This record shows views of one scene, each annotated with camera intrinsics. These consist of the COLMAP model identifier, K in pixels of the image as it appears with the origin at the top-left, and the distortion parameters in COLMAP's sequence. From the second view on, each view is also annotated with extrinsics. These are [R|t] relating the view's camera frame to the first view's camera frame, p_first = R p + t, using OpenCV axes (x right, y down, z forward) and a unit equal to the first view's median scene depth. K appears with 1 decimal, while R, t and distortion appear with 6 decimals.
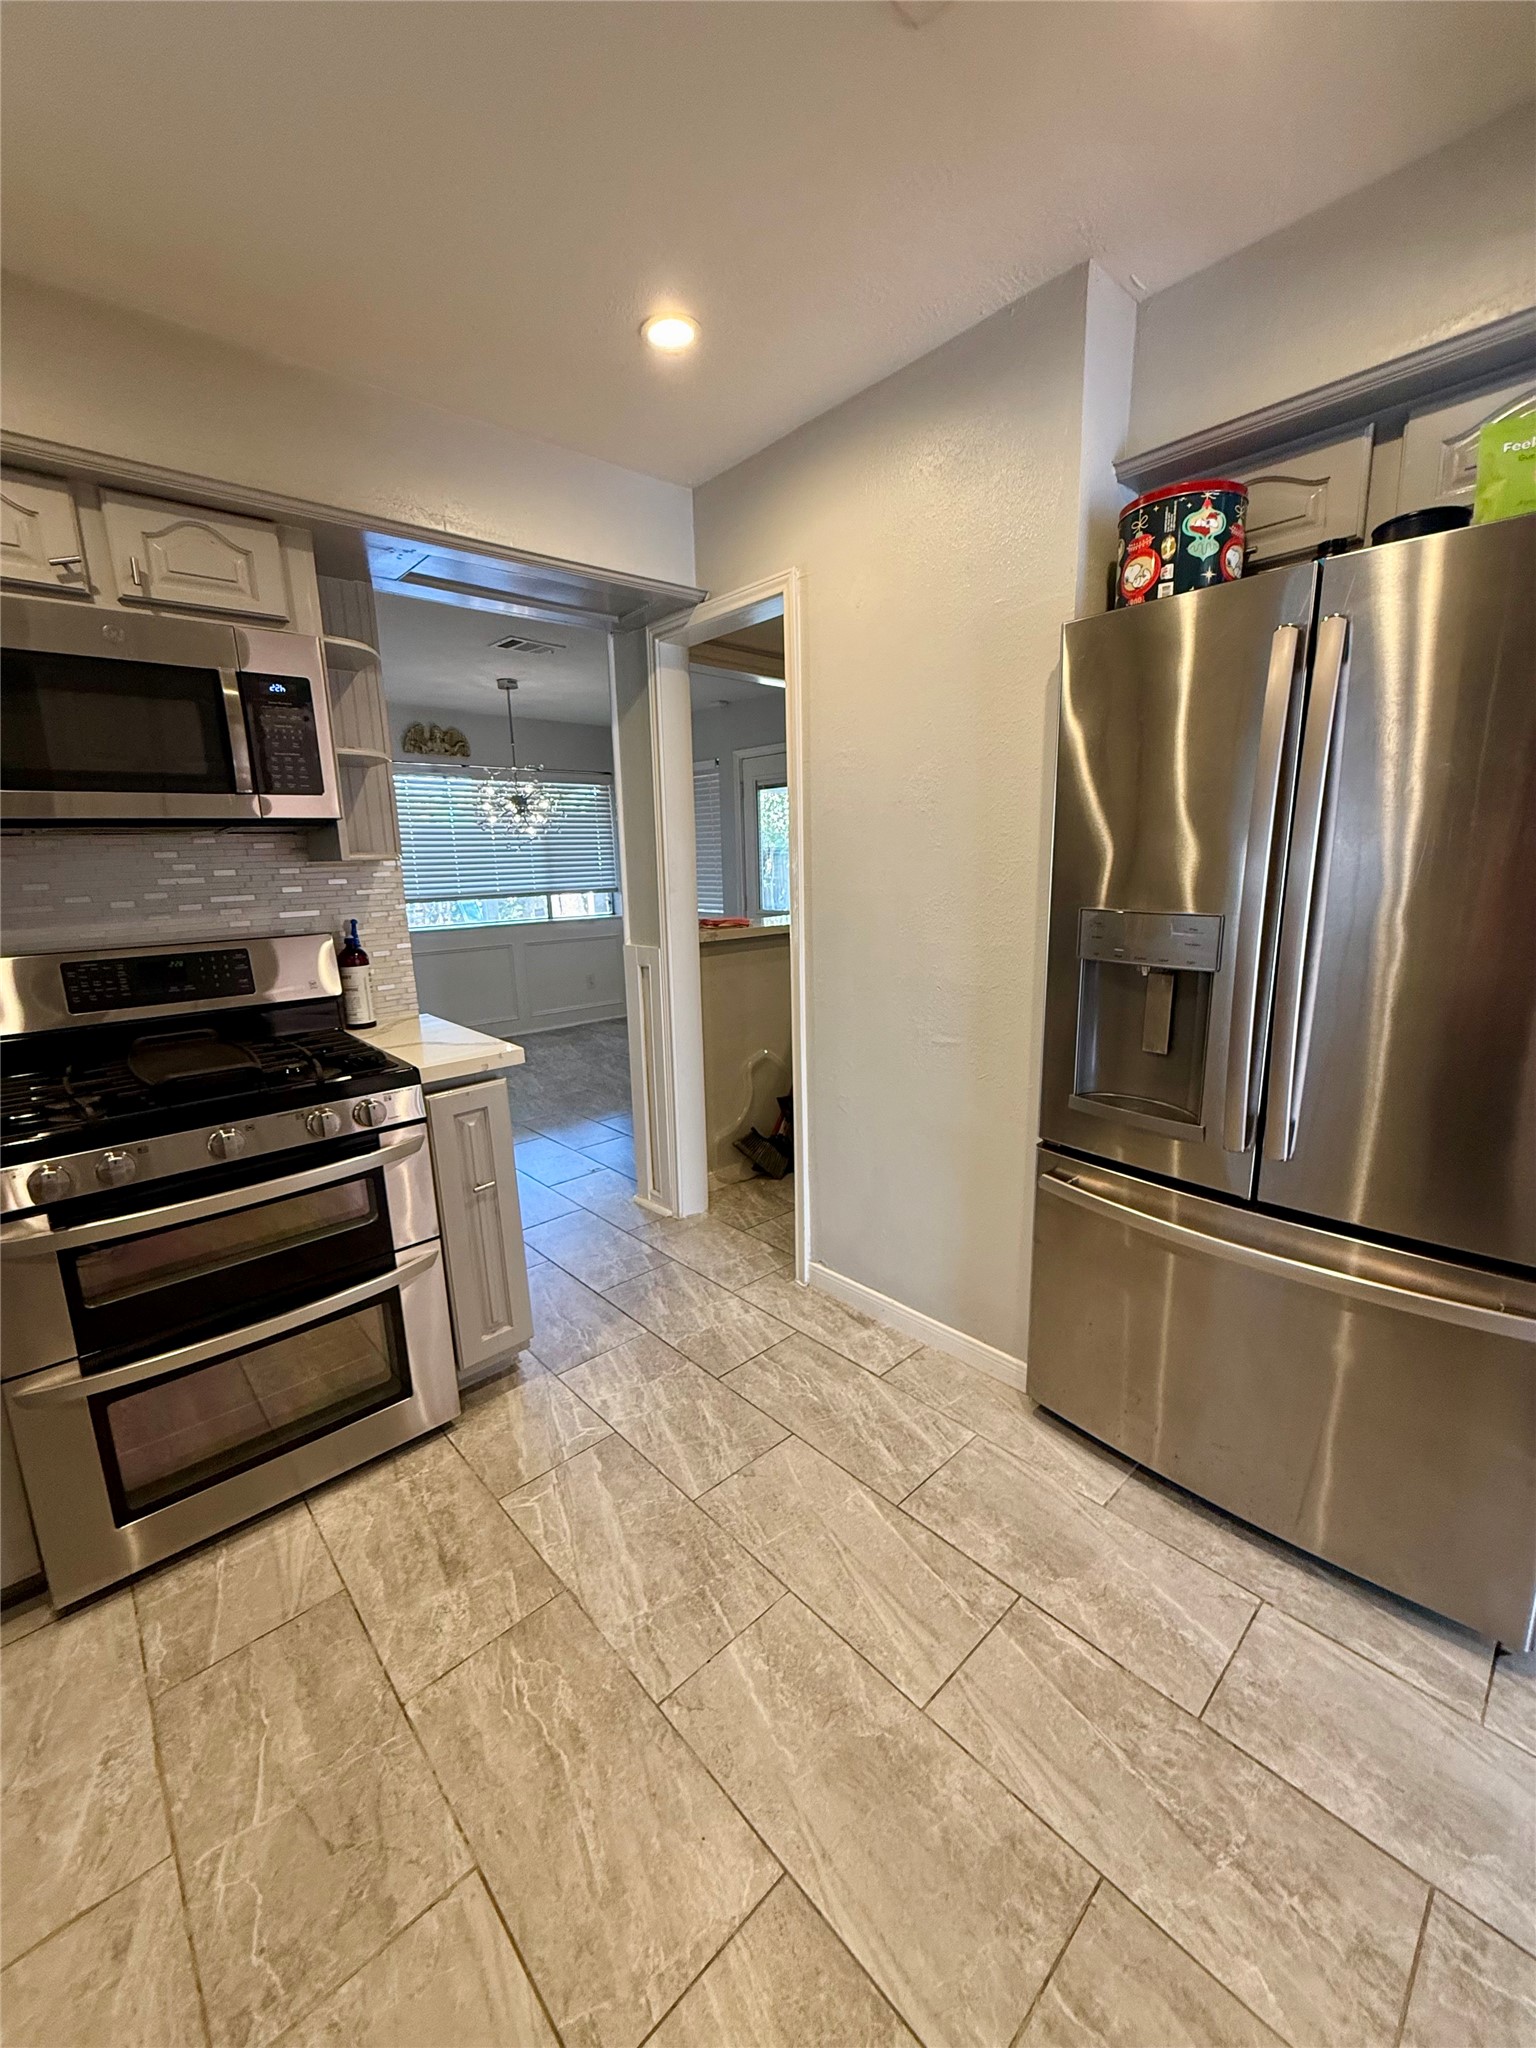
lens RADIAL K [[813.9, 0, 774.5], [0, 813.9, 1022.6], [0, 0, 1]] dist [-0.000803, 0.000492]
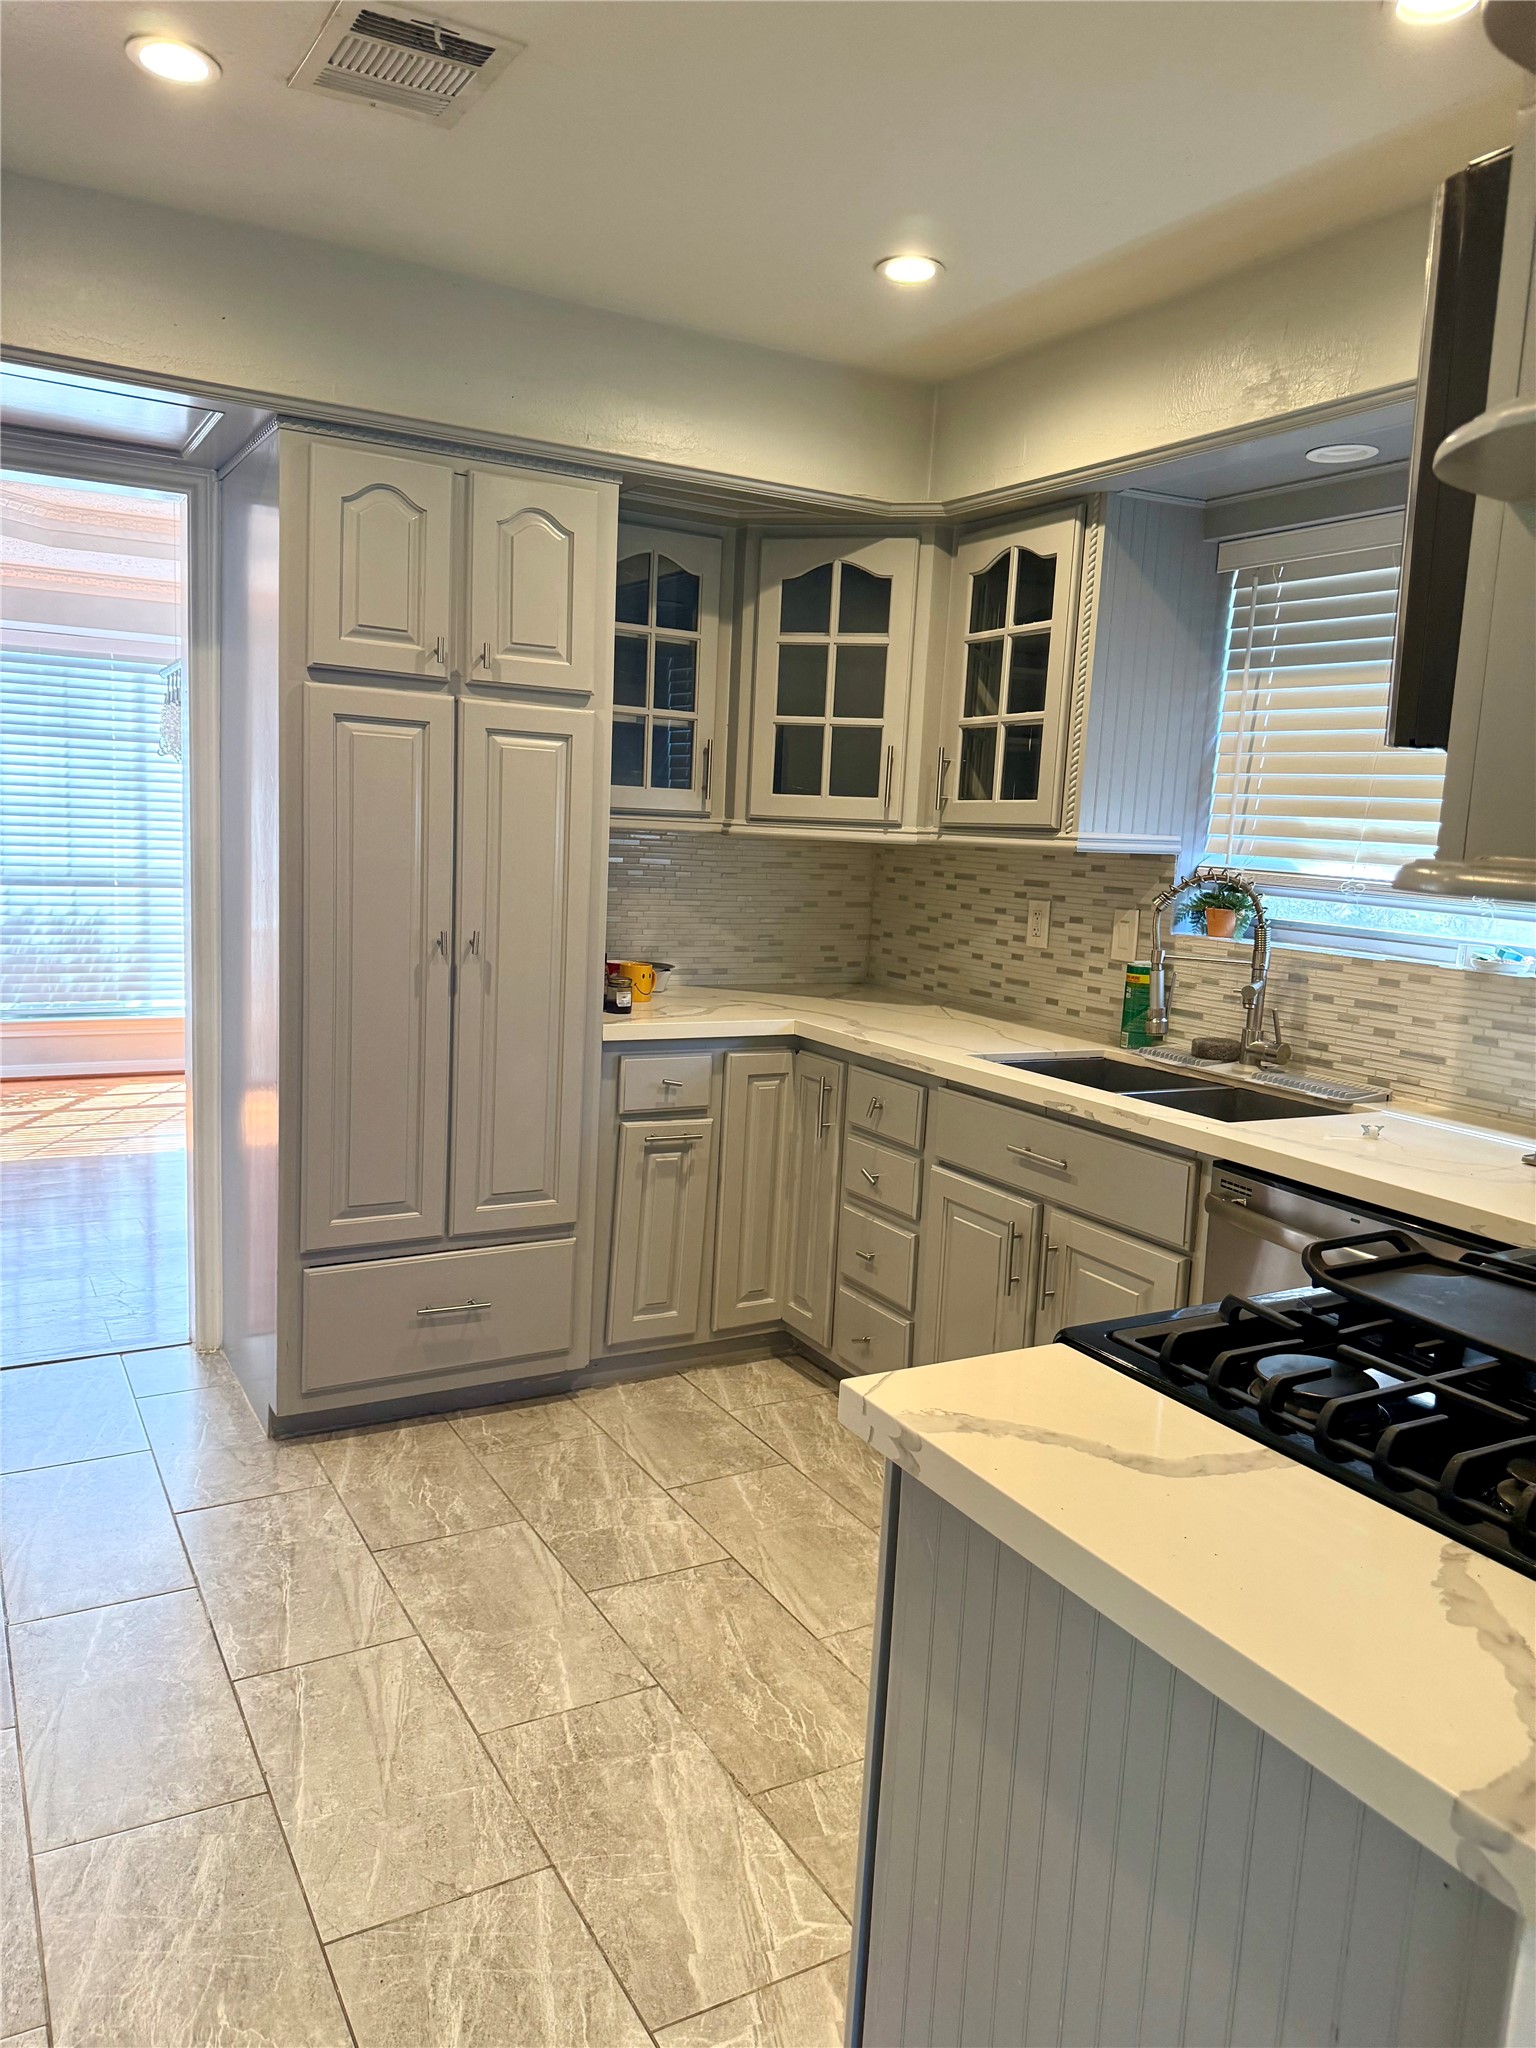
lens RADIAL K [[1450.6, 0, 752.2], [0, 1450.6, 1020.5], [0, 0, 1]] dist [0.068796, -0.086871]
pose [[-0.972108, -0.047771, 0.229619, -0.534319], [0.031345, 0.943791, 0.329052, -0.428538], [-0.232432, 0.327071, -0.915969, 2.002596]]
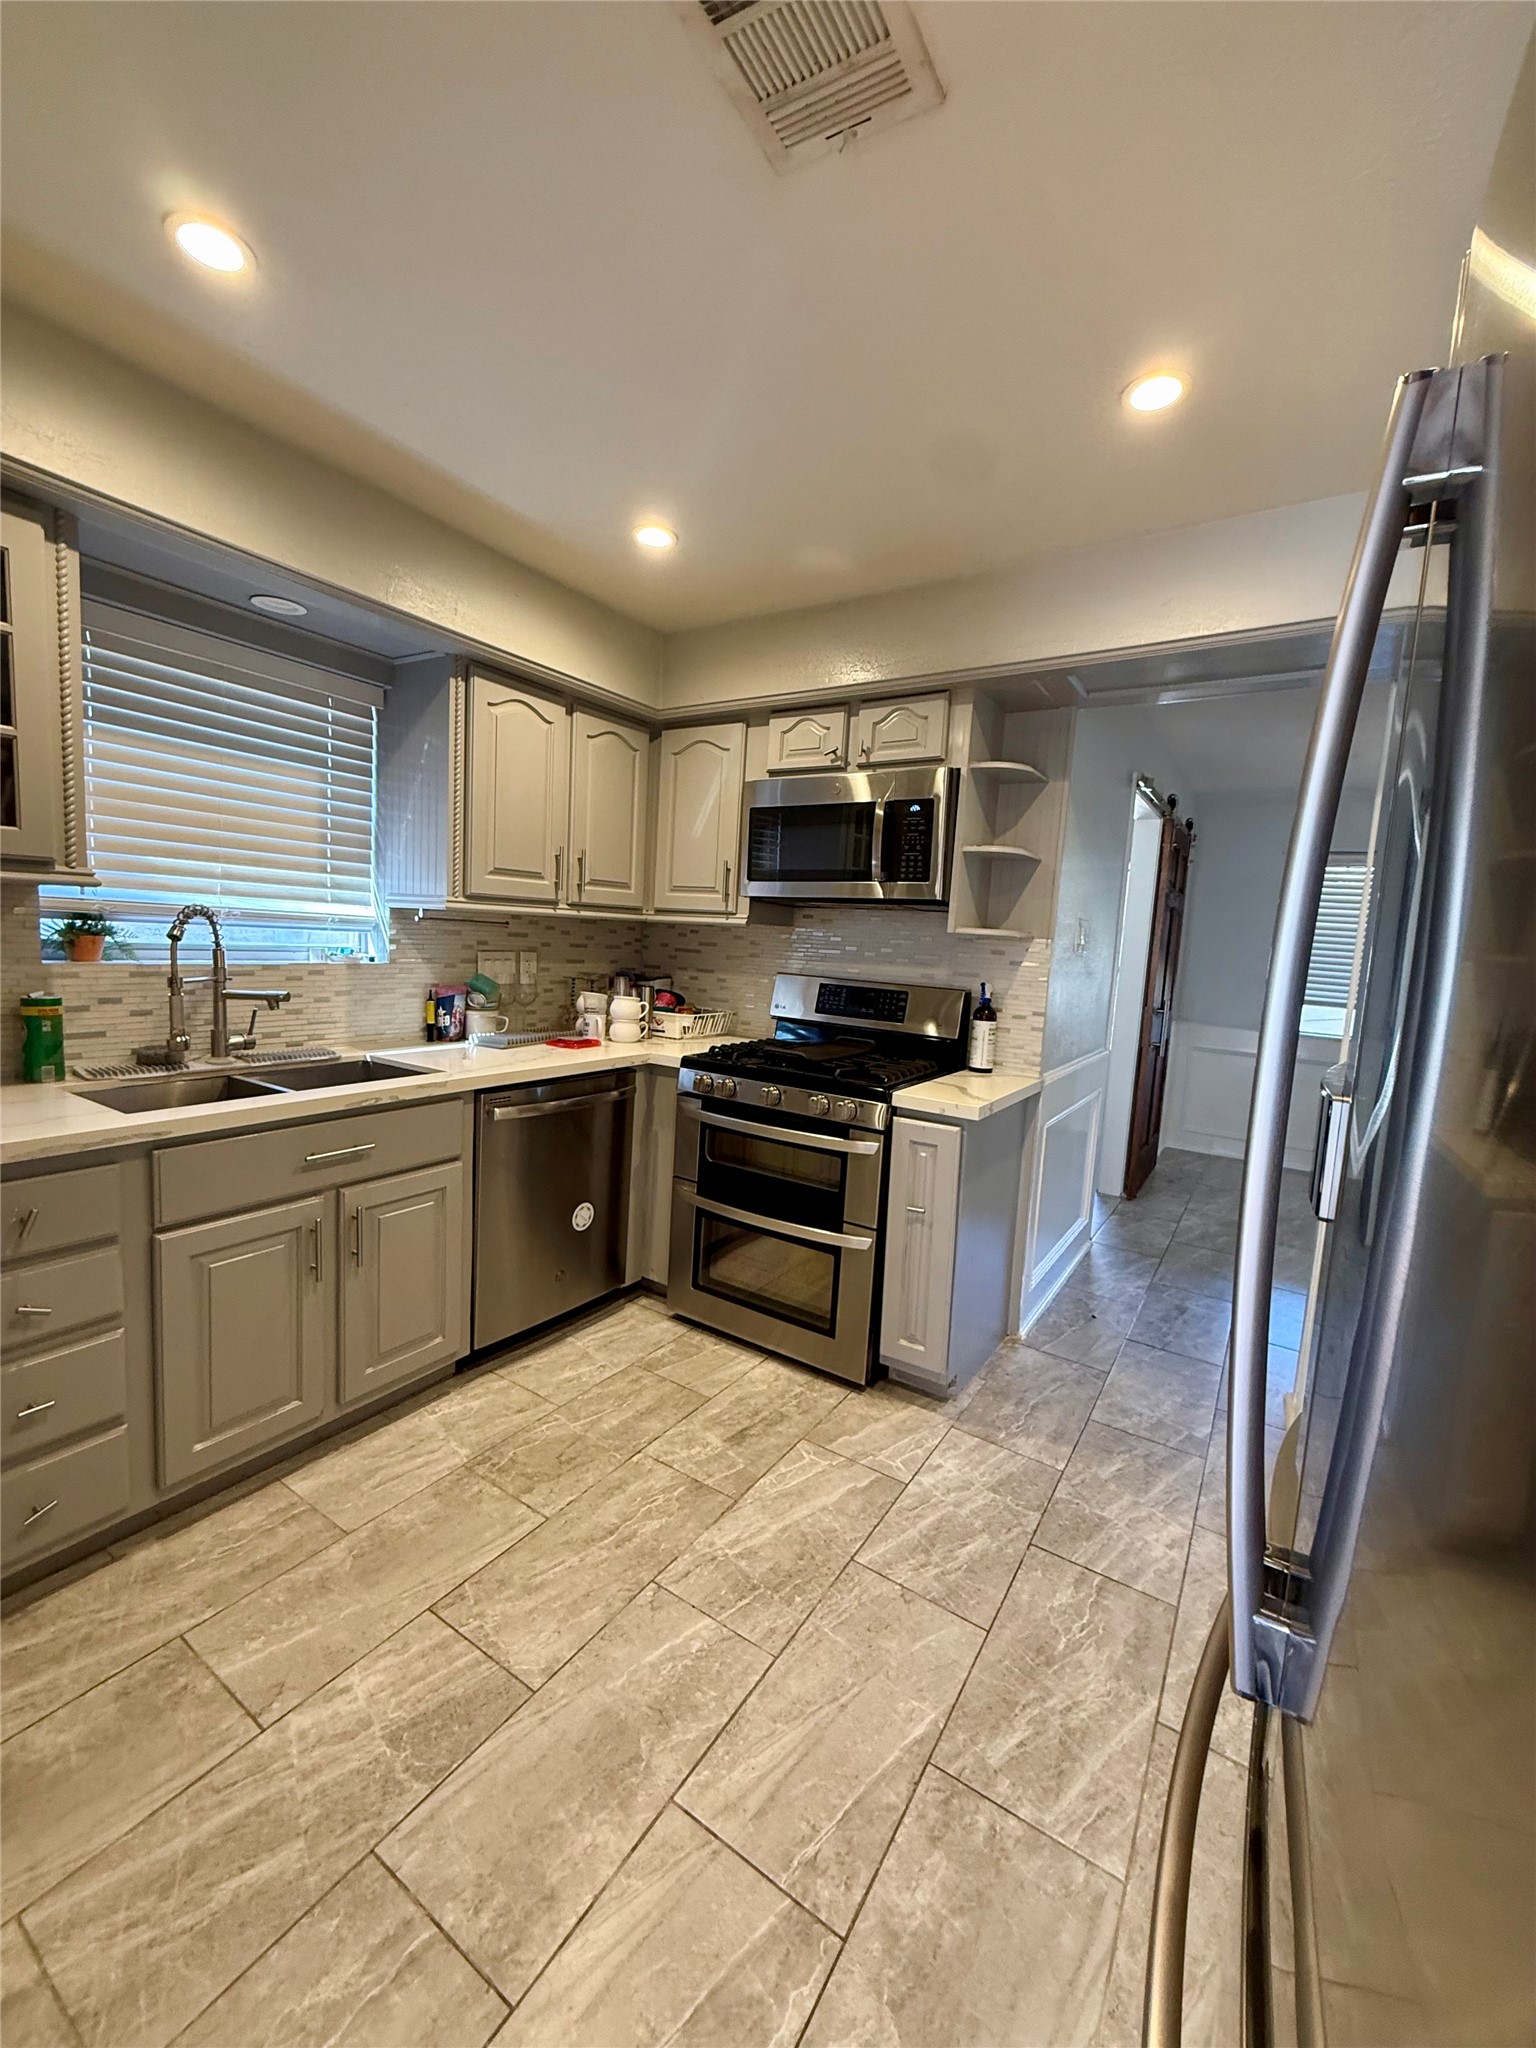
lens RADIAL K [[813.9, 0, 768.2], [0, 813.9, 1024.3], [0, 0, 1]] dist [-0.000803, 0.000492]
pose [[0.241880, 0.148273, -0.958910, 0.835311], [-0.261906, 0.961551, 0.082617, -0.116783], [0.934291, 0.231161, 0.271414, 0.538017]]
